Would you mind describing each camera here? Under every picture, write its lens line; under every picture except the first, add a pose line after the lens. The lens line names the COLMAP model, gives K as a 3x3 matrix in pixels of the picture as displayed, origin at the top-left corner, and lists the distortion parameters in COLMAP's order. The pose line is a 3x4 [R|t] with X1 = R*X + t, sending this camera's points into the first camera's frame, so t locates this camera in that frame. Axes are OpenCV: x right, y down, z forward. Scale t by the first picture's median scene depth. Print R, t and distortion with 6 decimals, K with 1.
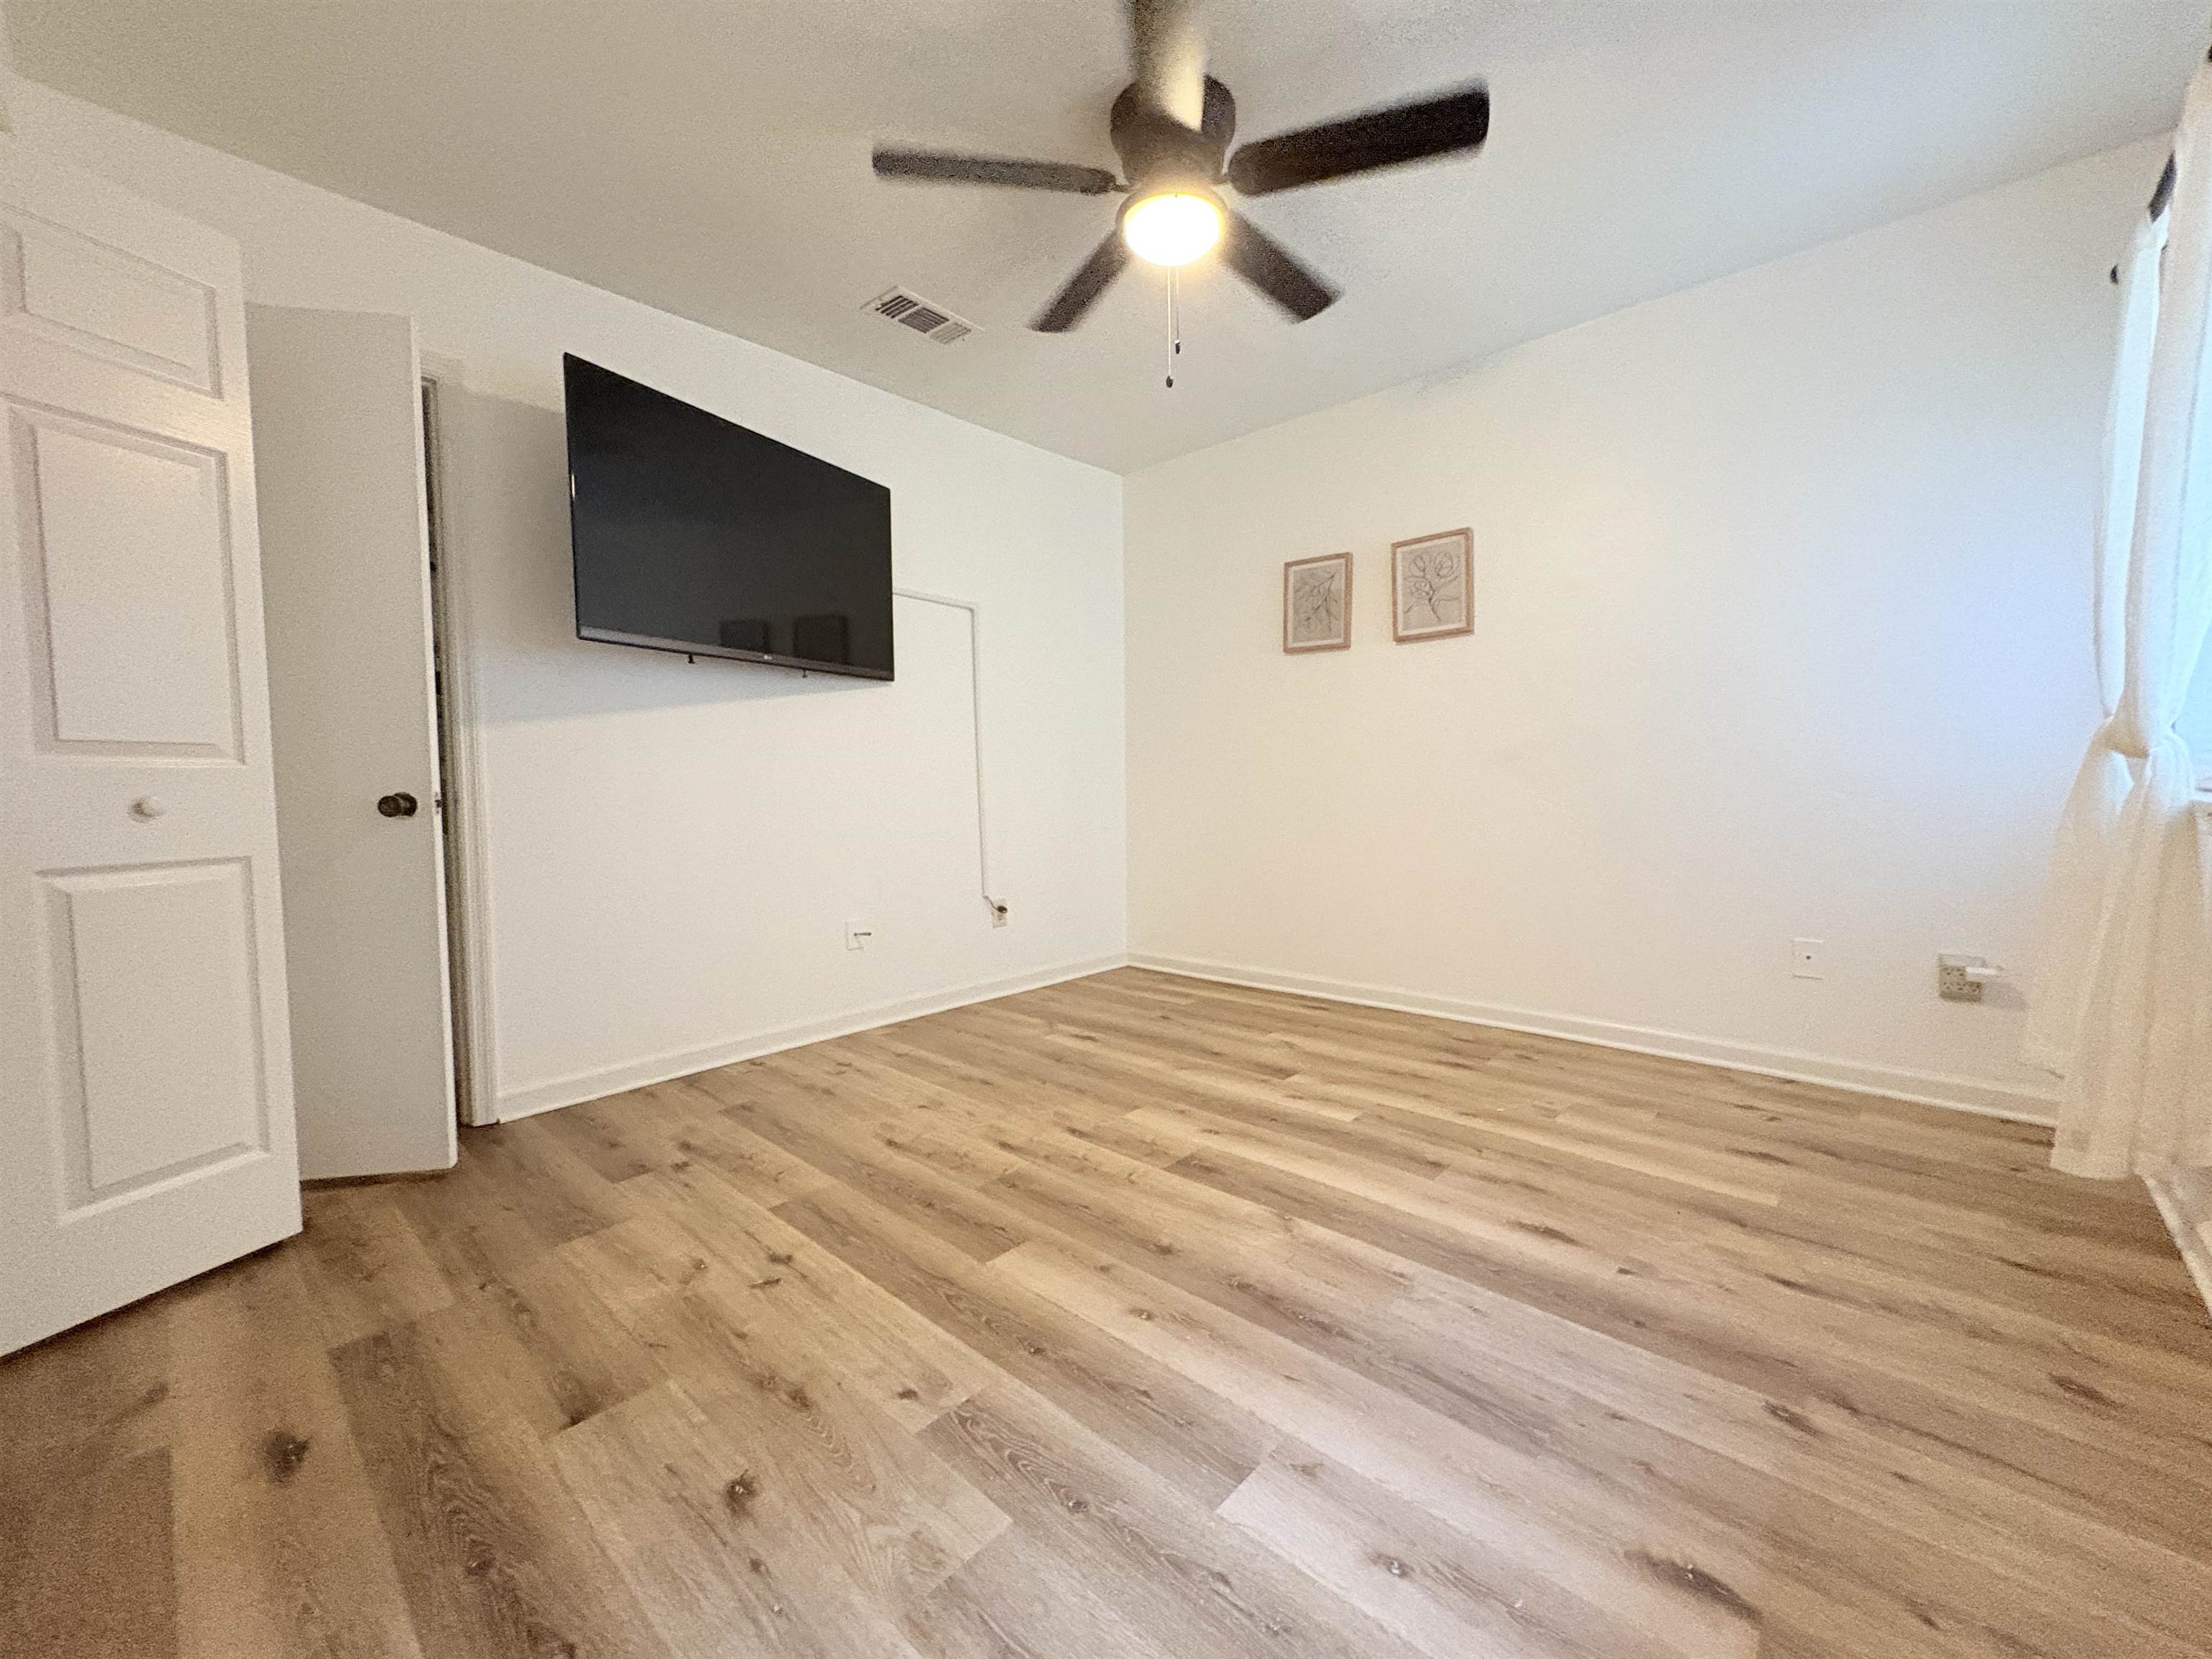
lens RADIAL K [[887.1, 0, 1099.8], [0, 887.1, 820.9], [0, 0, 1]] dist [0.000820, 0.000307]
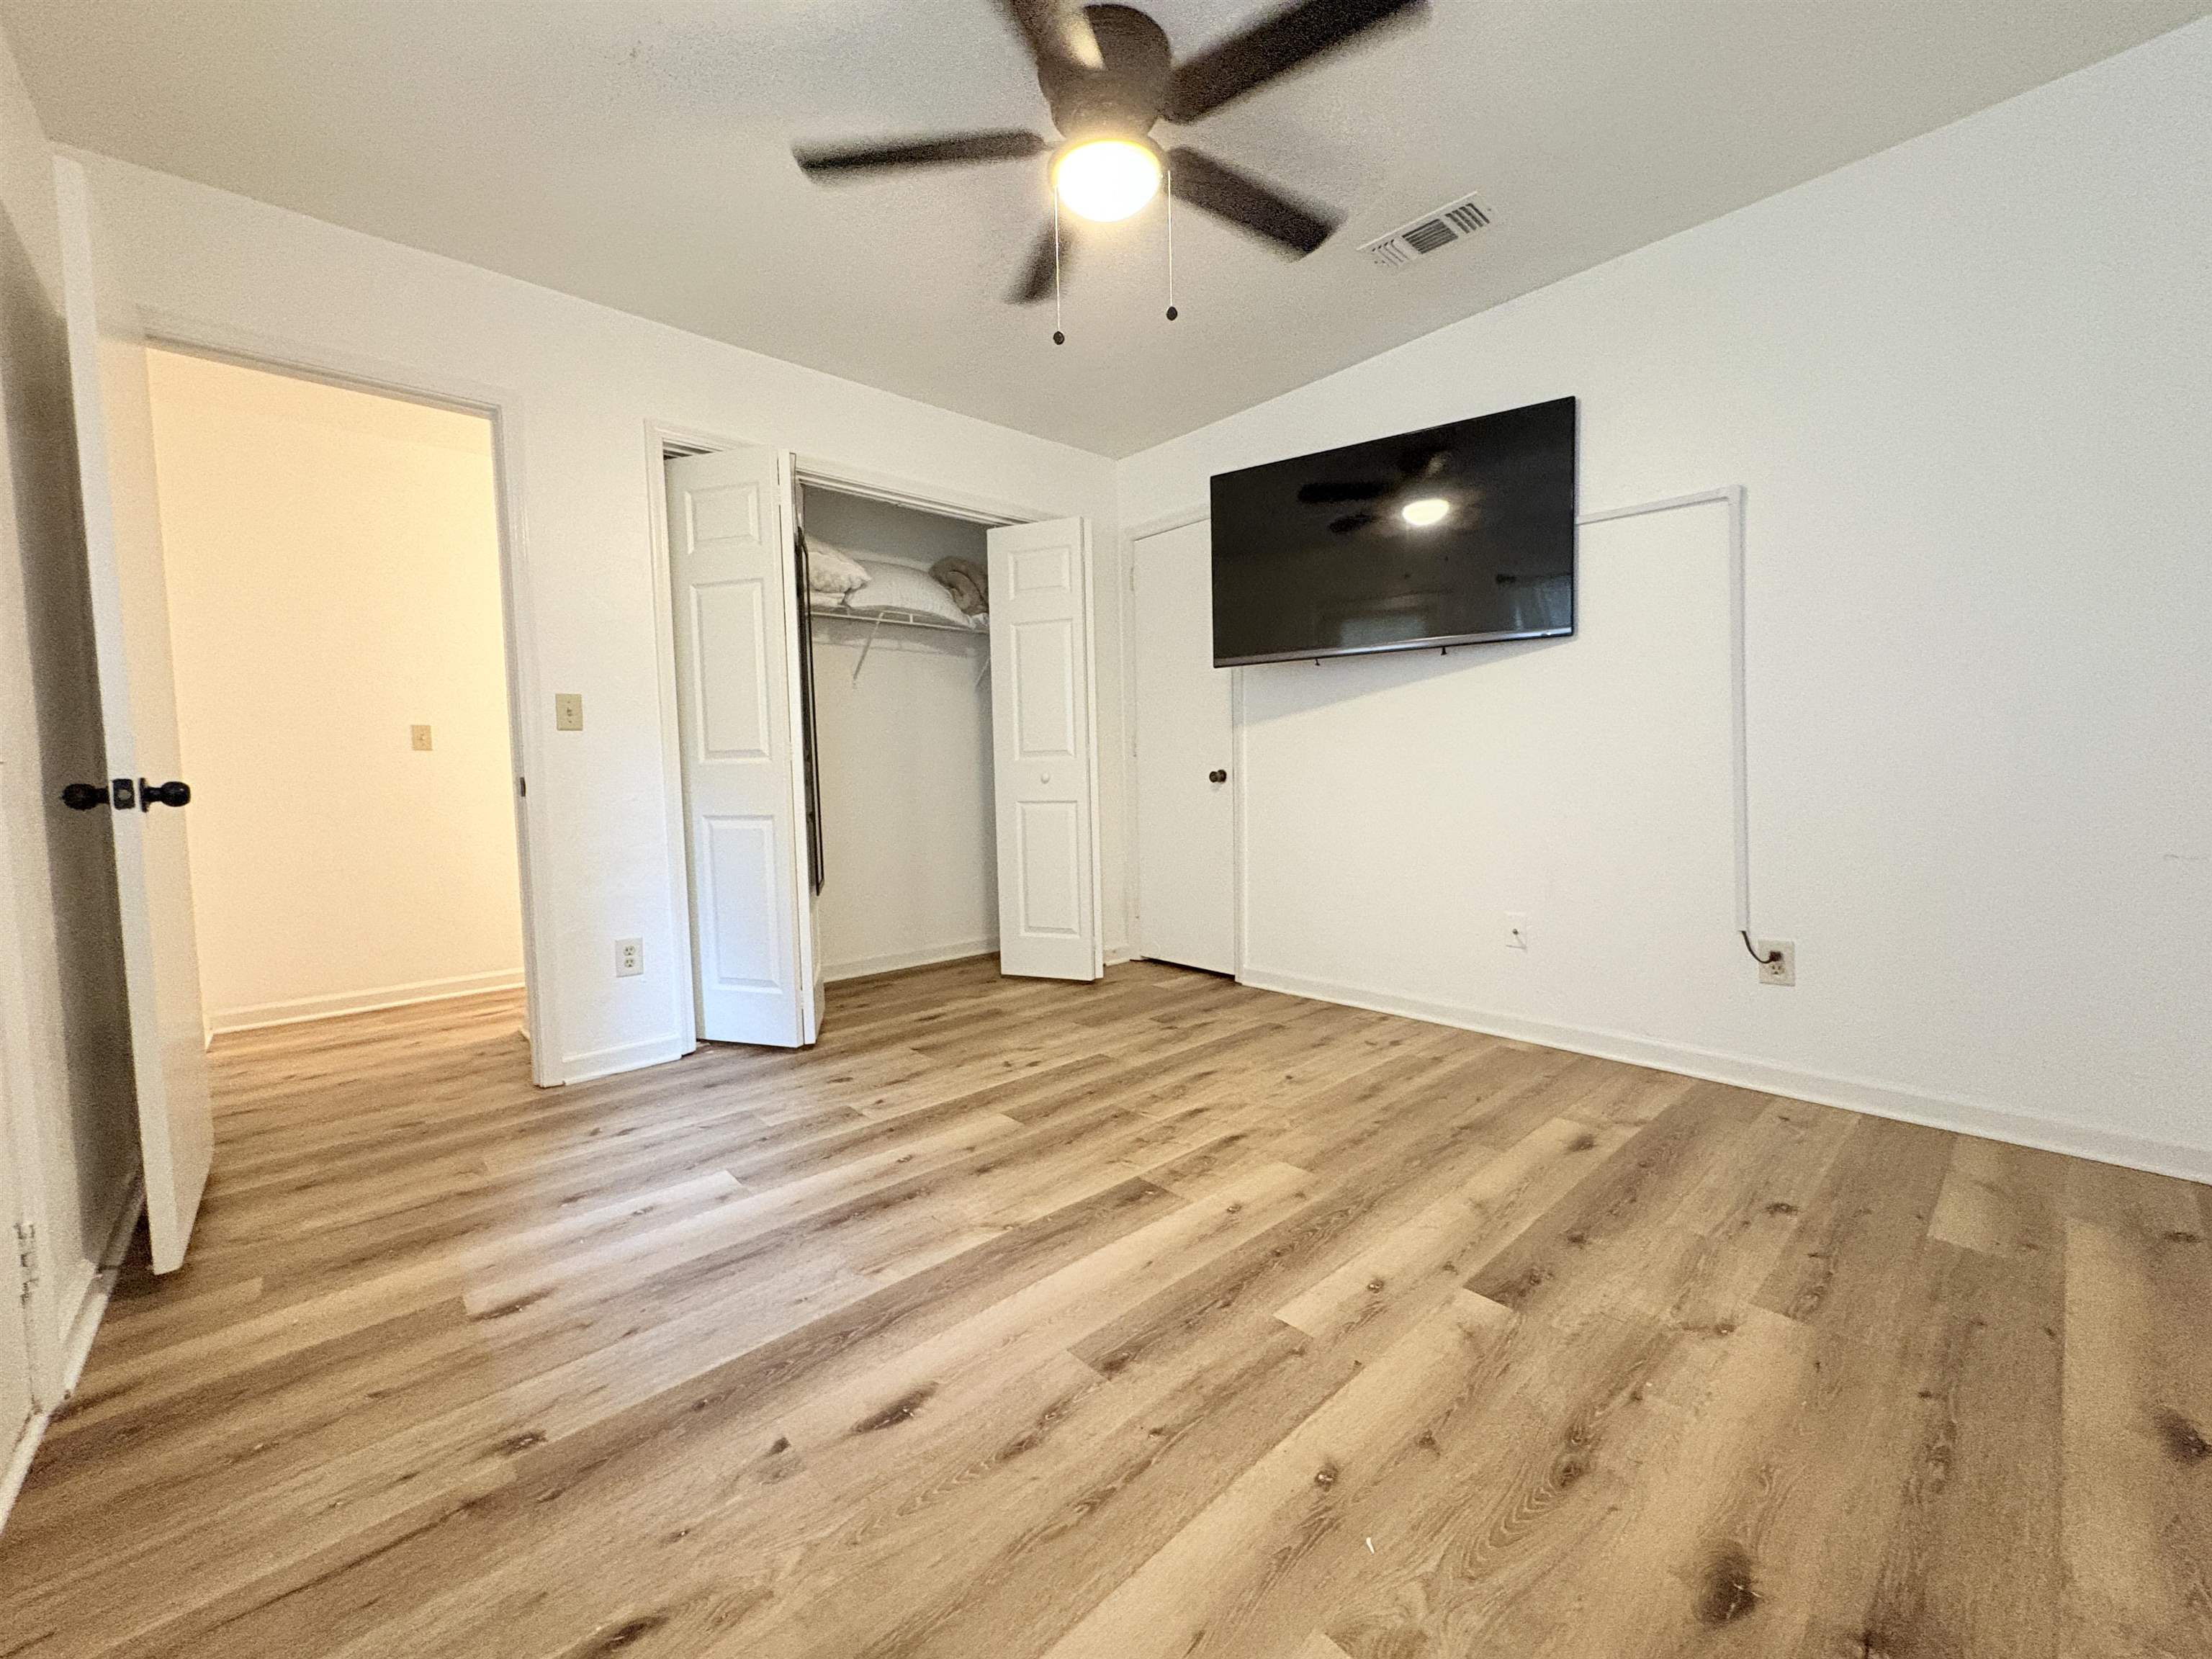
lens RADIAL K [[876.6, 0, 1103.3], [0, 876.6, 830.5], [0, 0, 1]] dist [0.000083, -0.000176]
pose [[-0.084646, 0.083946, -0.992869, 0.988053], [-0.023038, 0.996013, 0.086176, -0.062007], [0.996145, 0.030169, -0.082375, 1.033686]]
